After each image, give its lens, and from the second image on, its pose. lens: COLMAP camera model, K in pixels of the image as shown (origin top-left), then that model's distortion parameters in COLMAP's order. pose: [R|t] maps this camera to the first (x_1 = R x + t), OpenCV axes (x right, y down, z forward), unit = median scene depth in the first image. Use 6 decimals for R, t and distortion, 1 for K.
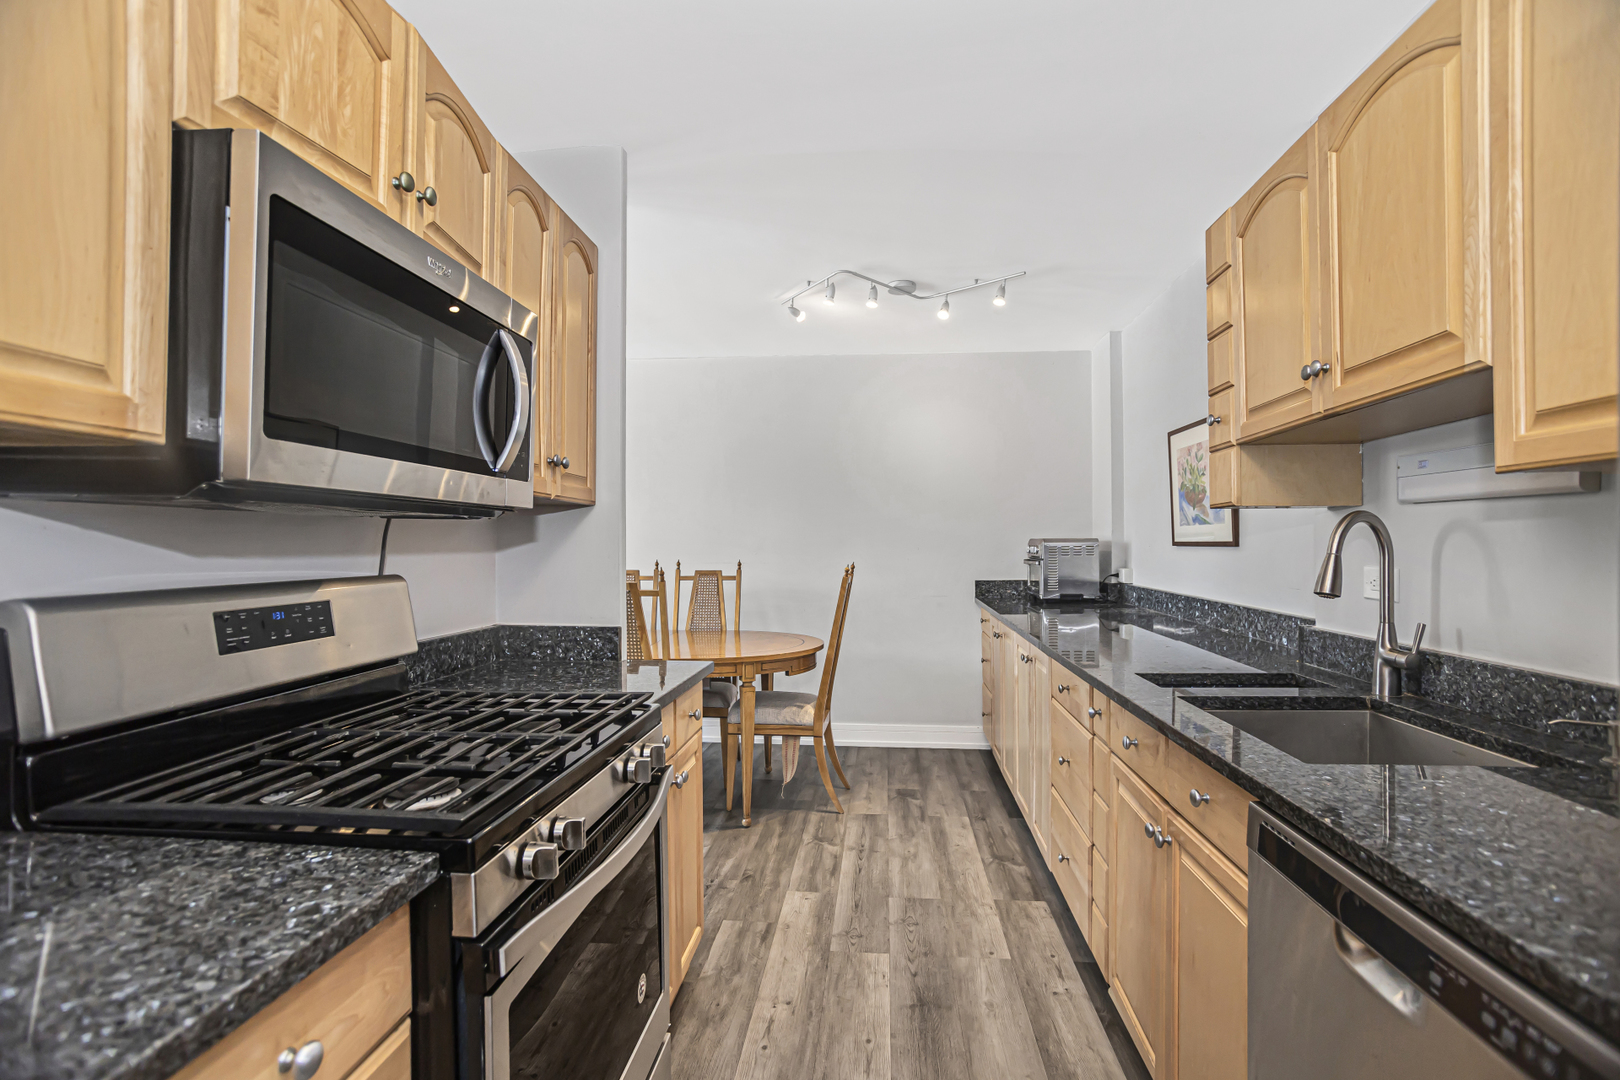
lens RADIAL K [[796.5, 0, 802.8], [0, 796.5, 534.1], [0, 0, 1]] dist [-0.042430, 0.013487]
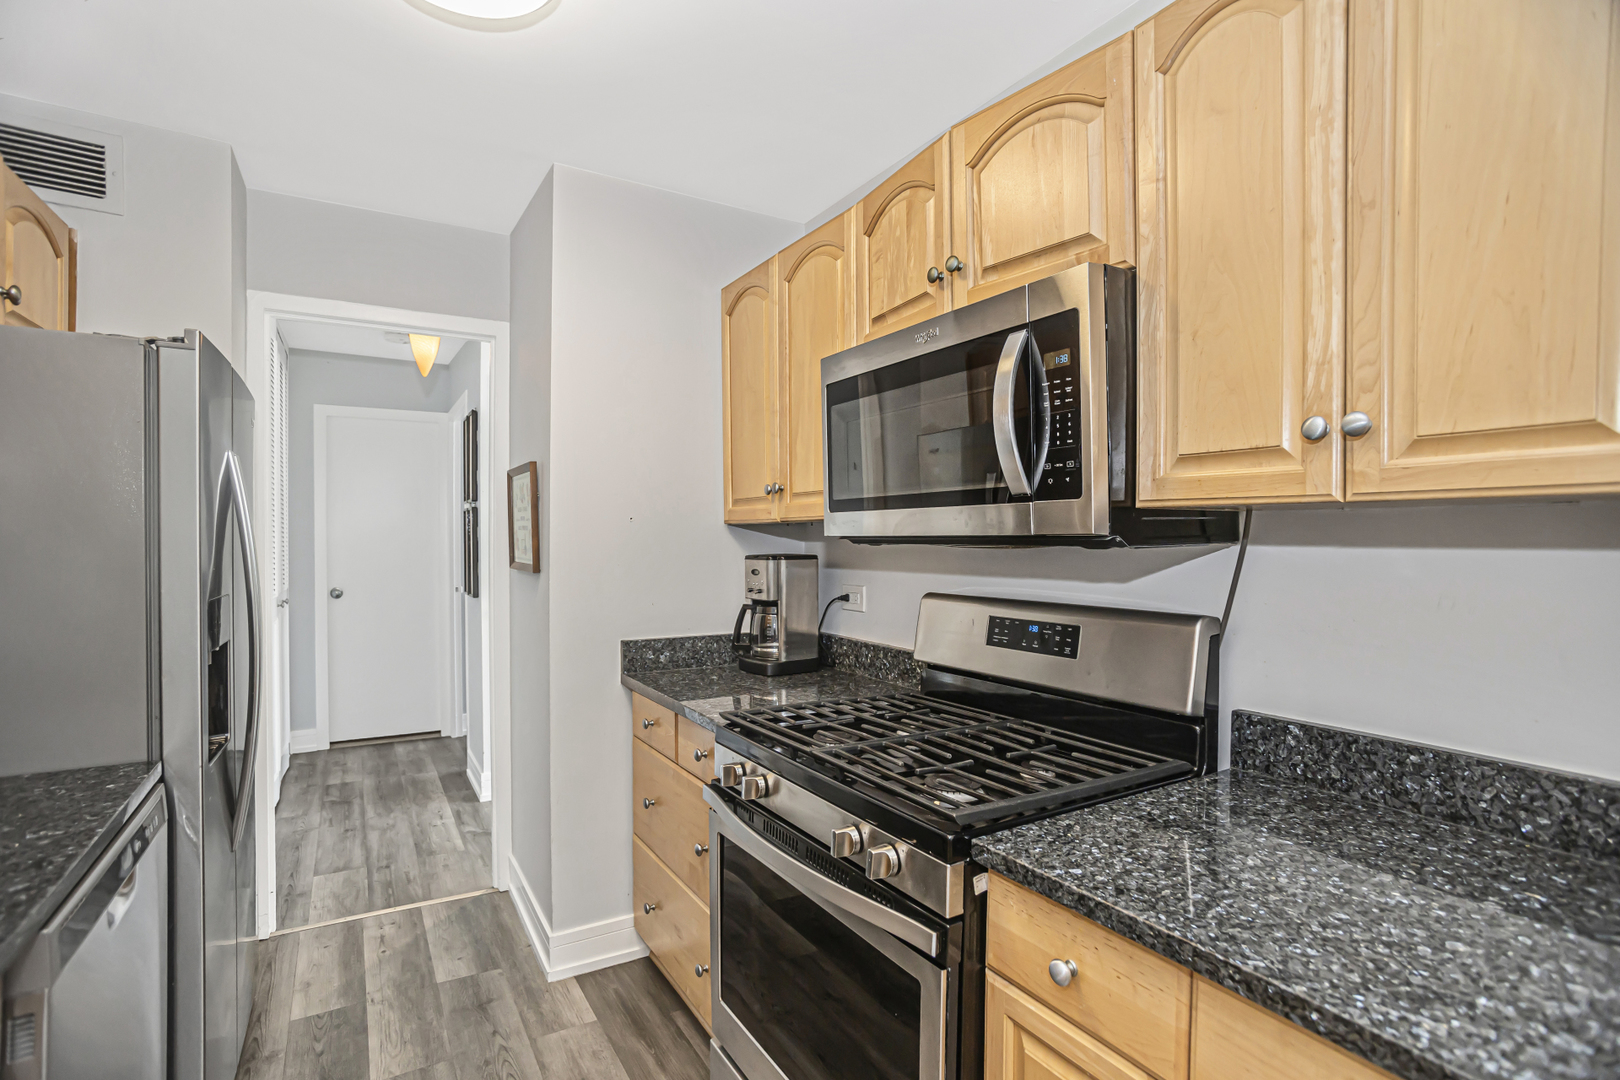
lens RADIAL K [[796.5, 0, 822.7], [0, 796.5, 548.8], [0, 0, 1]] dist [-0.042430, 0.013487]
pose [[-0.807182, 0.008928, -0.590235, 0.330829], [0.009231, 0.999954, 0.002501, -0.027604], [0.590230, -0.003429, -0.807228, 1.750434]]
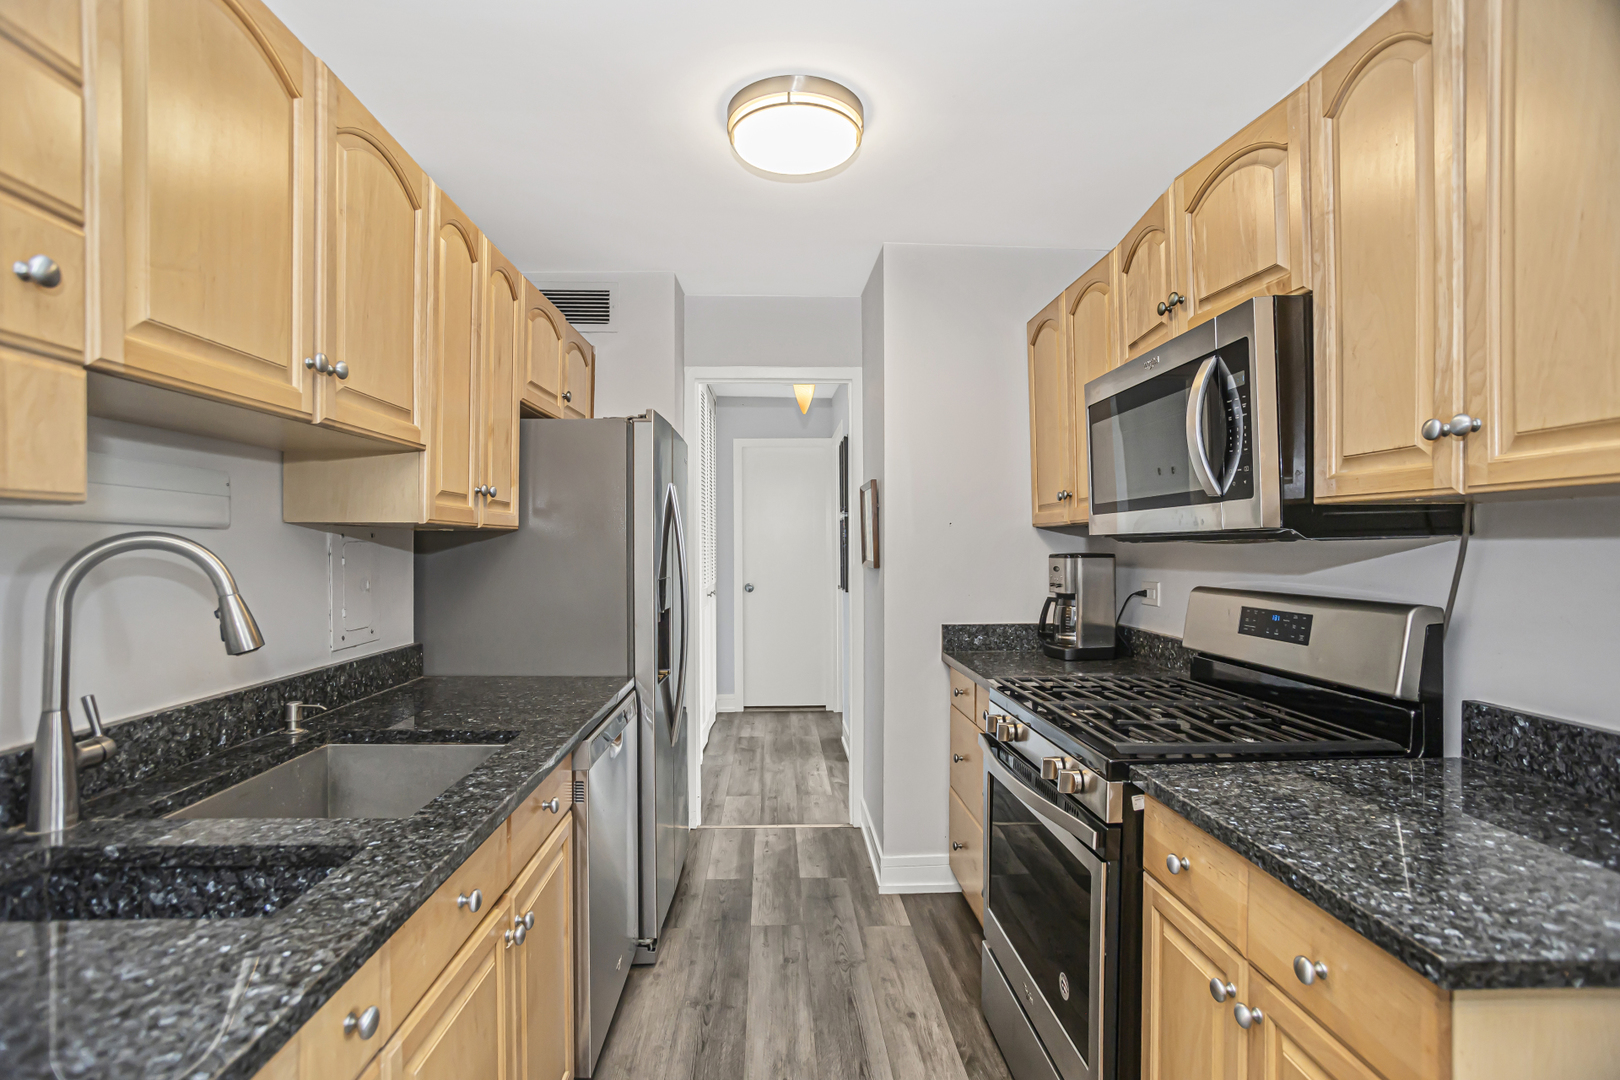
lens RADIAL K [[796.5, 0, 806.5], [0, 796.5, 548.2], [0, 0, 1]] dist [-0.042430, 0.013487]
pose [[-0.990940, 0.006758, -0.134134, 0.293890], [0.008357, 0.999901, -0.011359, -0.006209], [0.134044, -0.012377, -0.990898, 2.139545]]
